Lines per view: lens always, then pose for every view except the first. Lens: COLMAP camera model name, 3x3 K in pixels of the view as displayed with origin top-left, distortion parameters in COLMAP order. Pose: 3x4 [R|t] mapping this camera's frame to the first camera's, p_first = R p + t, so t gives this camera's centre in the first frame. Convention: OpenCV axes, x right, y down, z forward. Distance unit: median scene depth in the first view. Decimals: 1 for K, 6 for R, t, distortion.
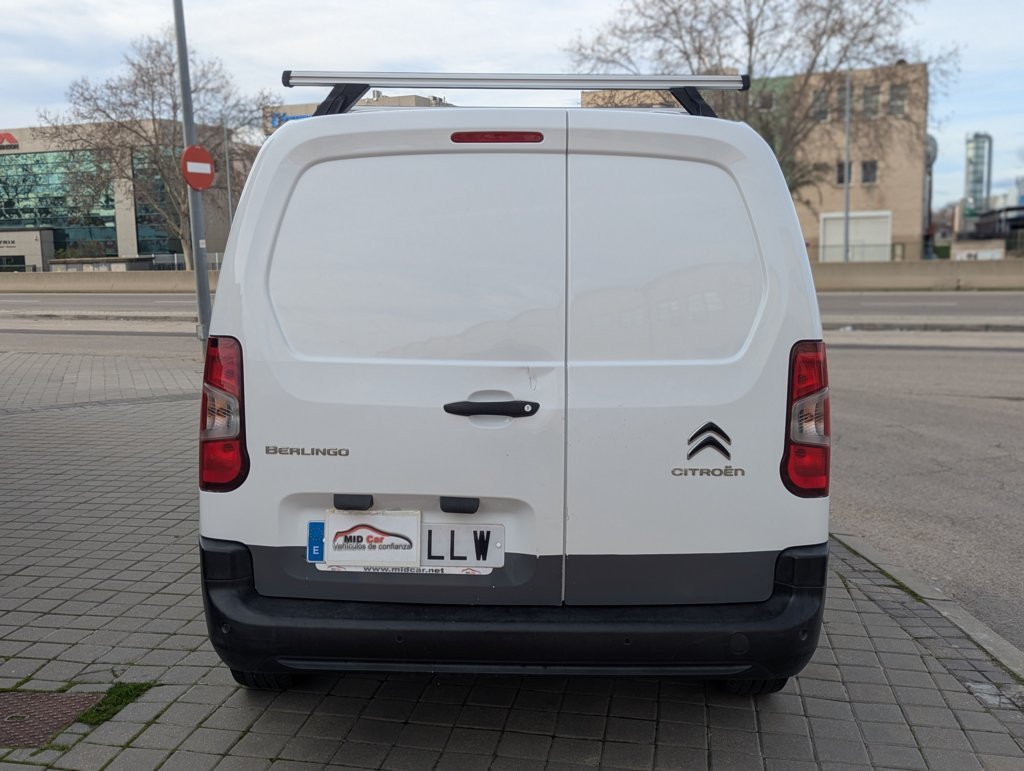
lens RADIAL K [[1097.9, 0, 514.0], [0, 1097.9, 413.5], [0, 0, 1]] dist [0.062791, -0.073461]
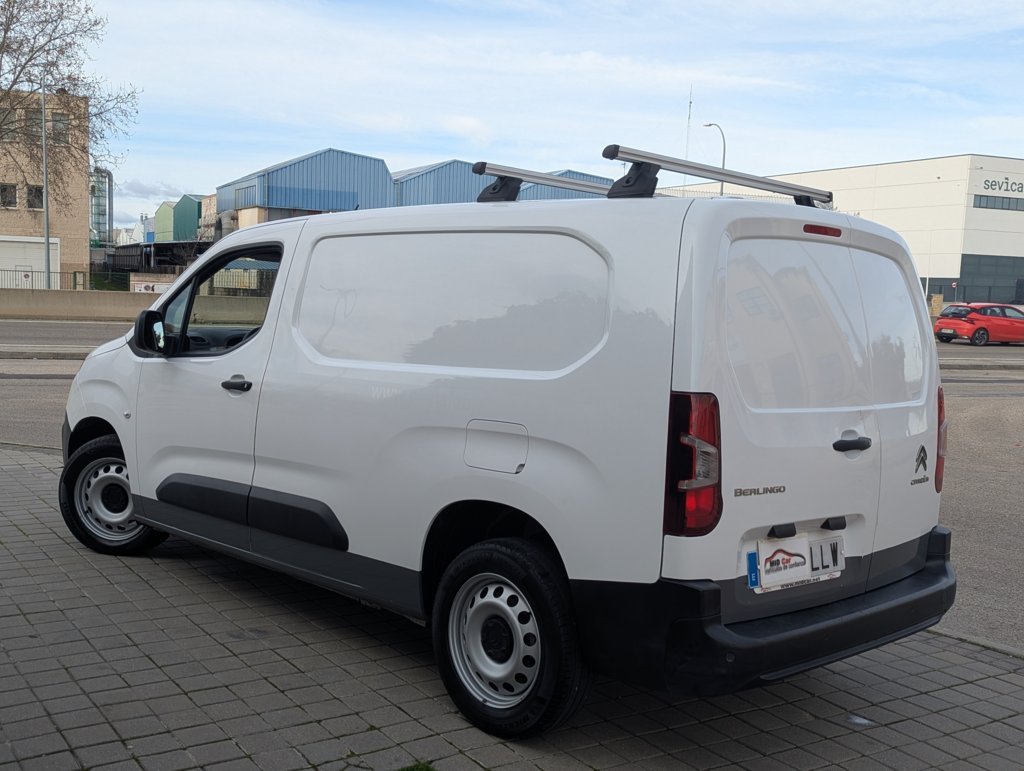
lens RADIAL K [[1084.4, 0, 511.8], [0, 1084.4, 414.0], [0, 0, 1]] dist [0.015185, 0.001374]
pose [[0.720437, -0.037195, 0.692522, -1.144115], [0.052621, 0.998614, -0.001106, -0.057812], [-0.691521, 0.037238, 0.721396, 0.353612]]
